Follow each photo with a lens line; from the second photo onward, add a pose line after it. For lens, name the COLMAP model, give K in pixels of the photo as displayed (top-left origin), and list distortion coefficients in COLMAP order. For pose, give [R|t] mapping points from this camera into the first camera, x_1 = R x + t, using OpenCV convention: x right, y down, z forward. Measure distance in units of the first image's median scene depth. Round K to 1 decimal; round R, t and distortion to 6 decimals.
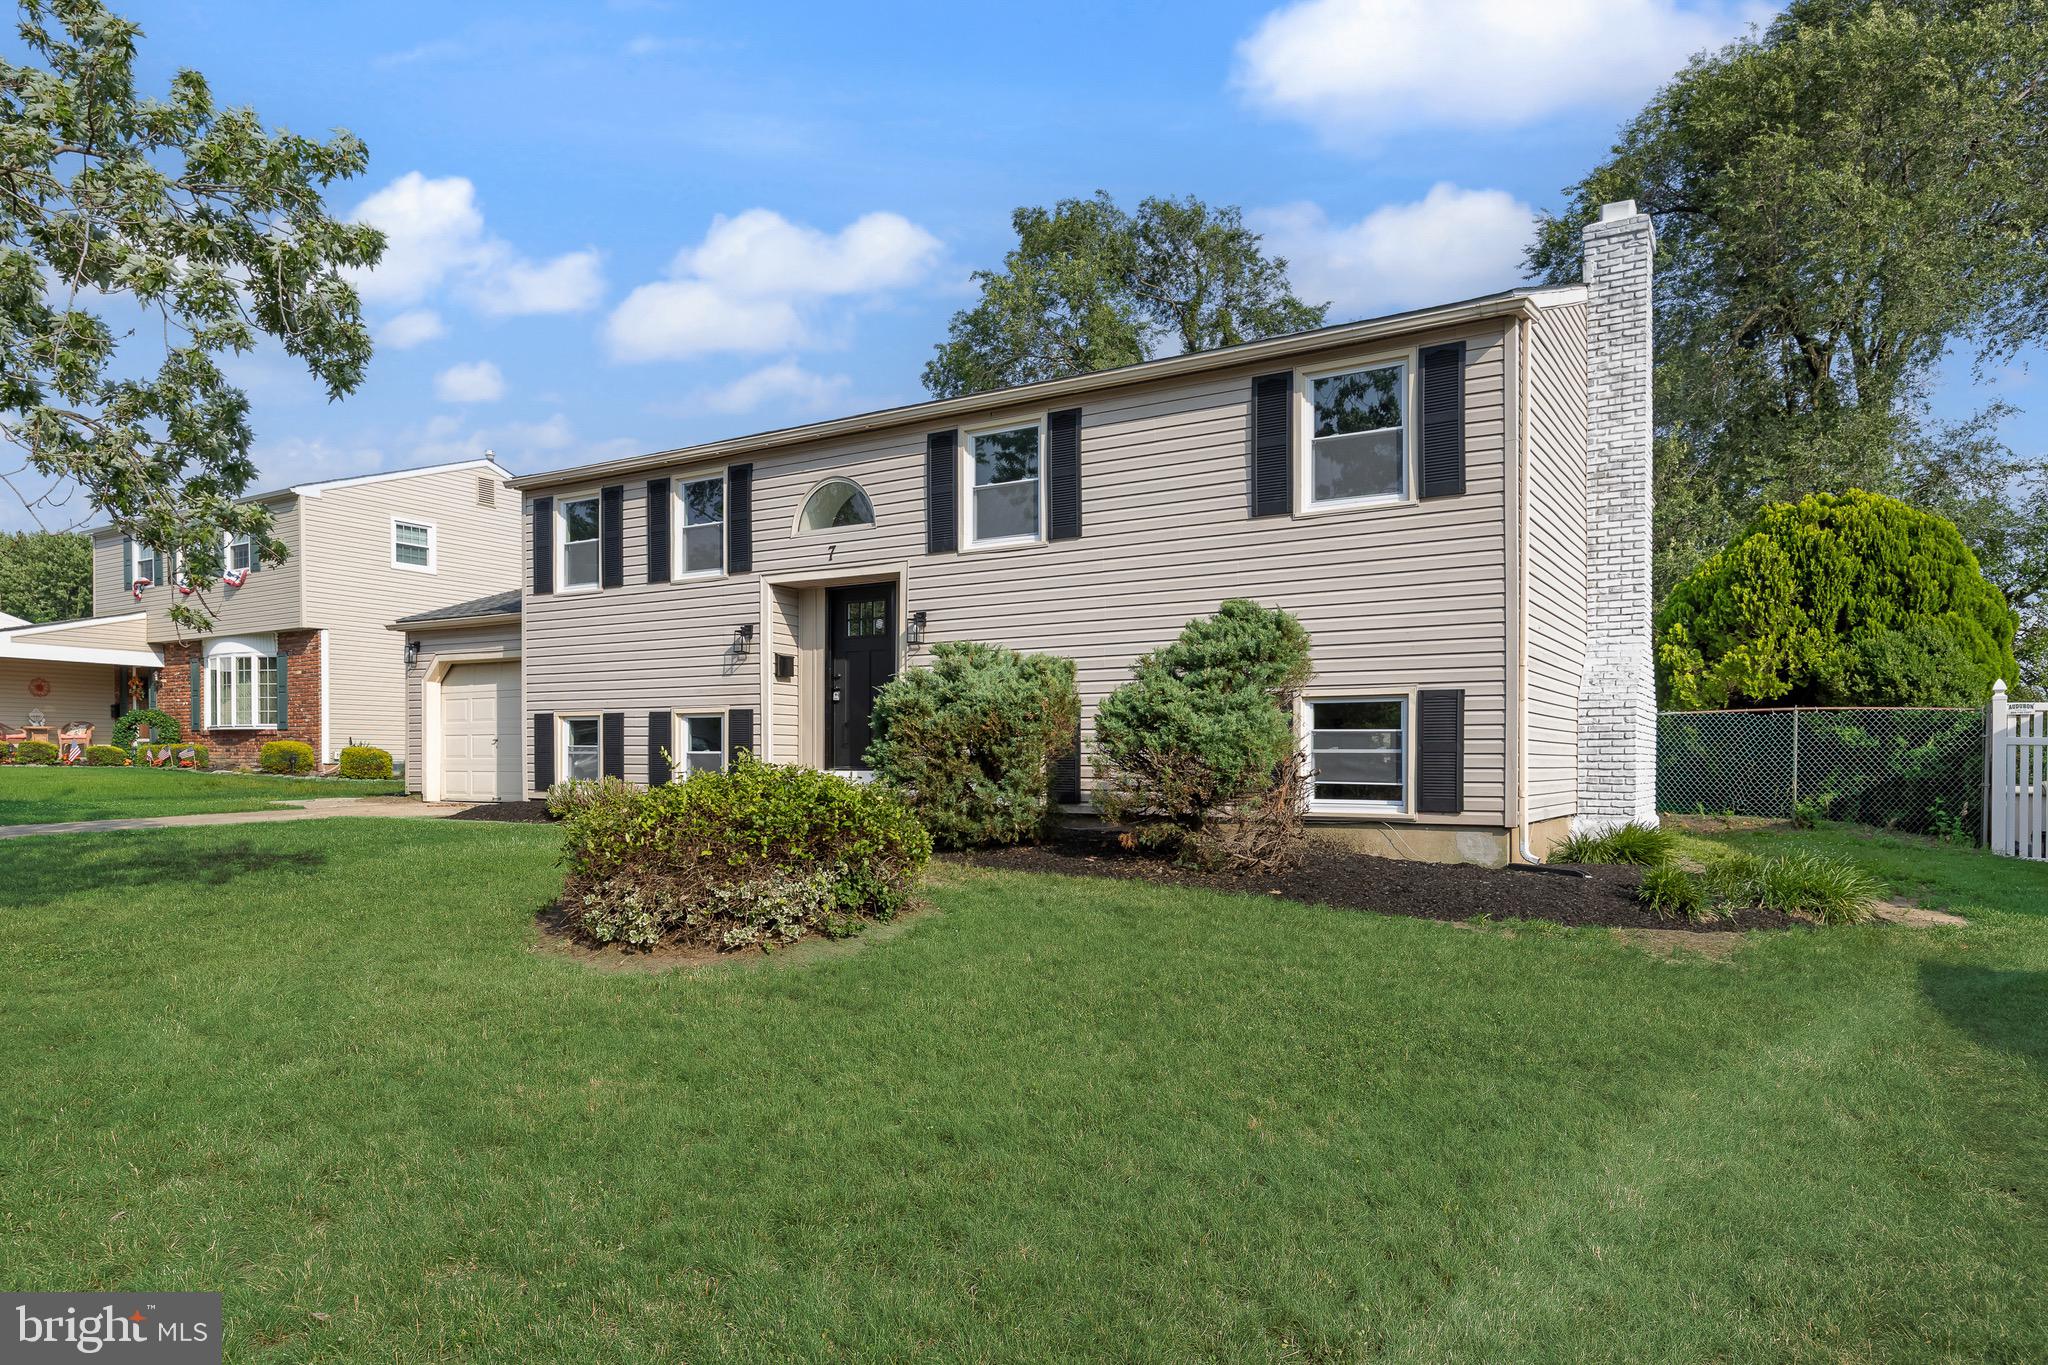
lens RADIAL K [[1201.1, 0, 1024.0], [0, 1201.1, 682.5], [0, 0, 1]] dist [0.025389, 0.000311]
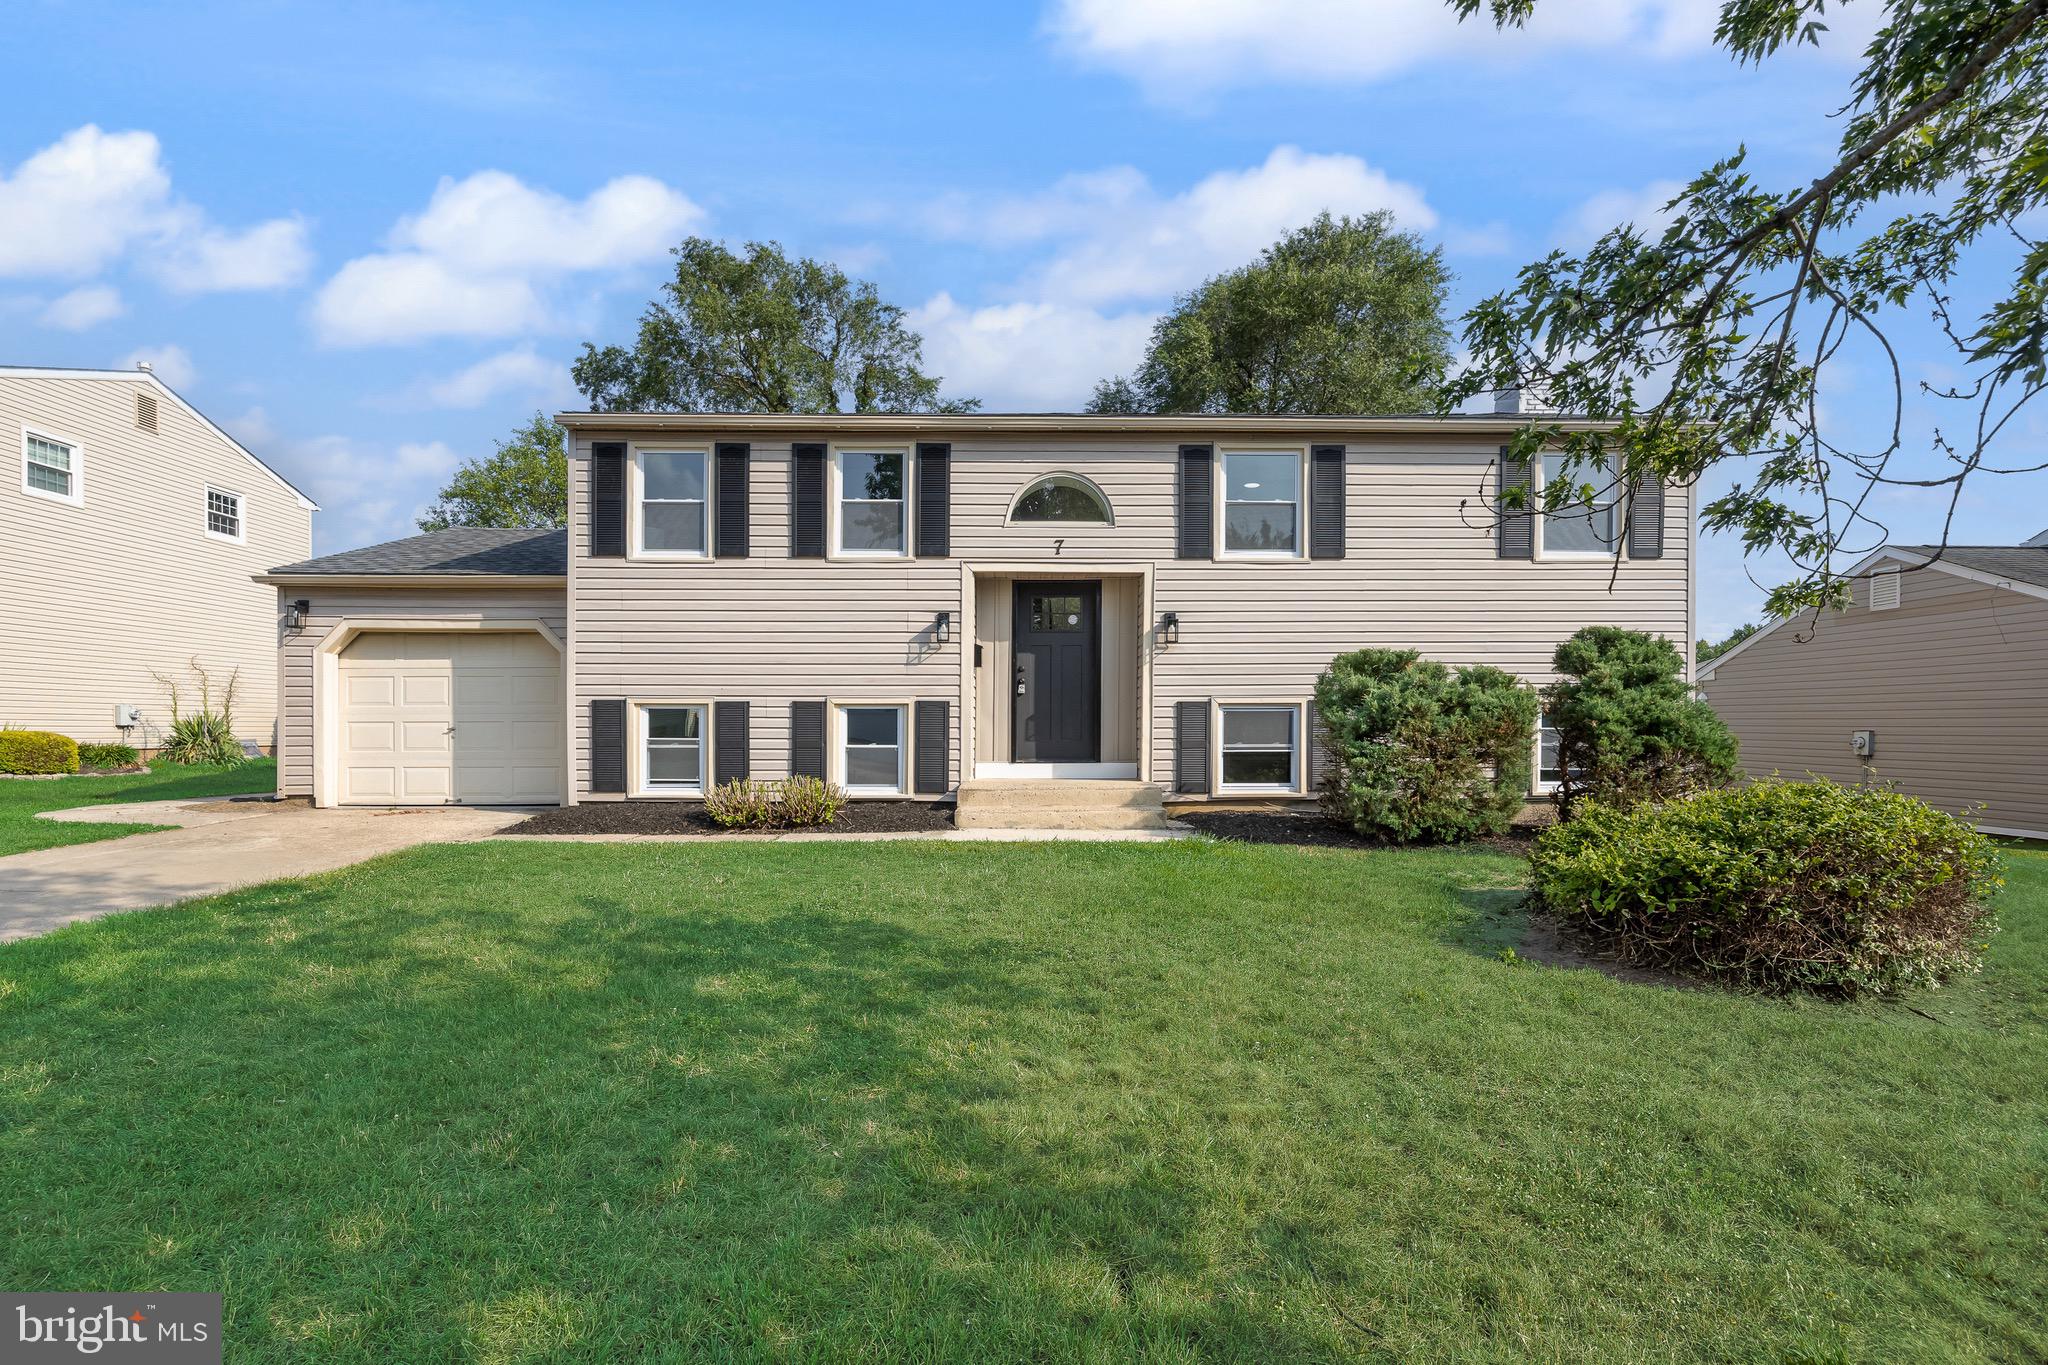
lens RADIAL K [[930.6, 0, 1024.0], [0, 930.6, 682.5], [0, 0, 1]] dist [-0.003206, -0.000536]
pose [[0.847964, 0.024434, 0.529491, -0.532066], [-0.031014, 0.999513, 0.003545, 0.002776], [-0.529147, -0.019427, 0.848308, 0.320199]]
